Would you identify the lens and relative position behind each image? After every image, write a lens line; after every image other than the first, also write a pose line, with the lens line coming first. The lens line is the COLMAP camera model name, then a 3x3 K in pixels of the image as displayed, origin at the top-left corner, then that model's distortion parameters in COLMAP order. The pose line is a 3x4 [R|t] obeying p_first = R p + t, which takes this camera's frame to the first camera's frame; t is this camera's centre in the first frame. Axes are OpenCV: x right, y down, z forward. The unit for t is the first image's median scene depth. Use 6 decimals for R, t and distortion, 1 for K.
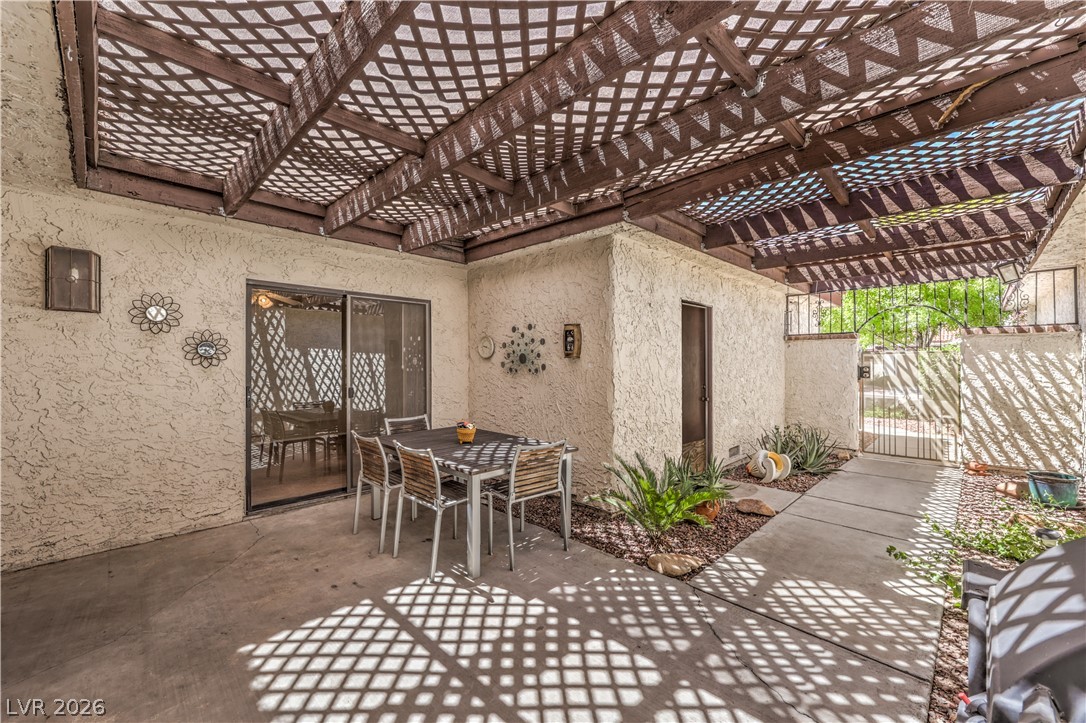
lens RADIAL K [[443.9, 0, 543.9], [0, 443.9, 360.3], [0, 0, 1]] dist [0.001300, -0.000508]
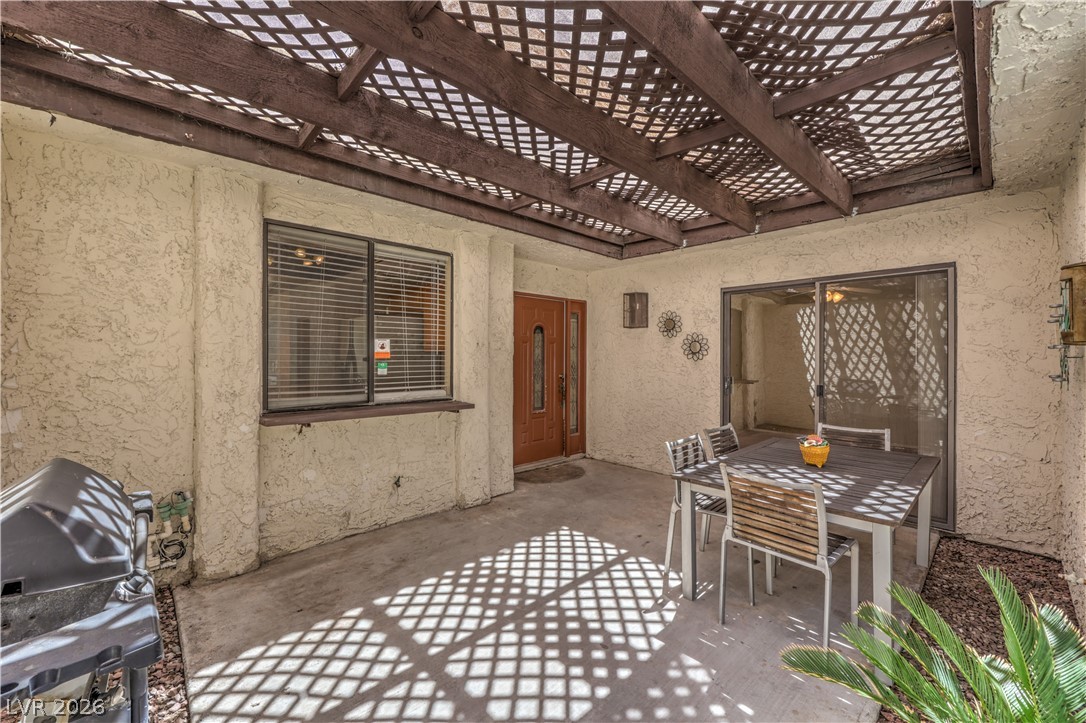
lens RADIAL K [[443.9, 0, 544.5], [0, 443.9, 359.1], [0, 0, 1]] dist [0.001300, -0.000508]
pose [[-0.051191, 0.001443, -0.998688, 0.886699], [0.000103, 0.999999, 0.001440, 0.013286], [0.998689, -0.000029, -0.051191, 0.901137]]
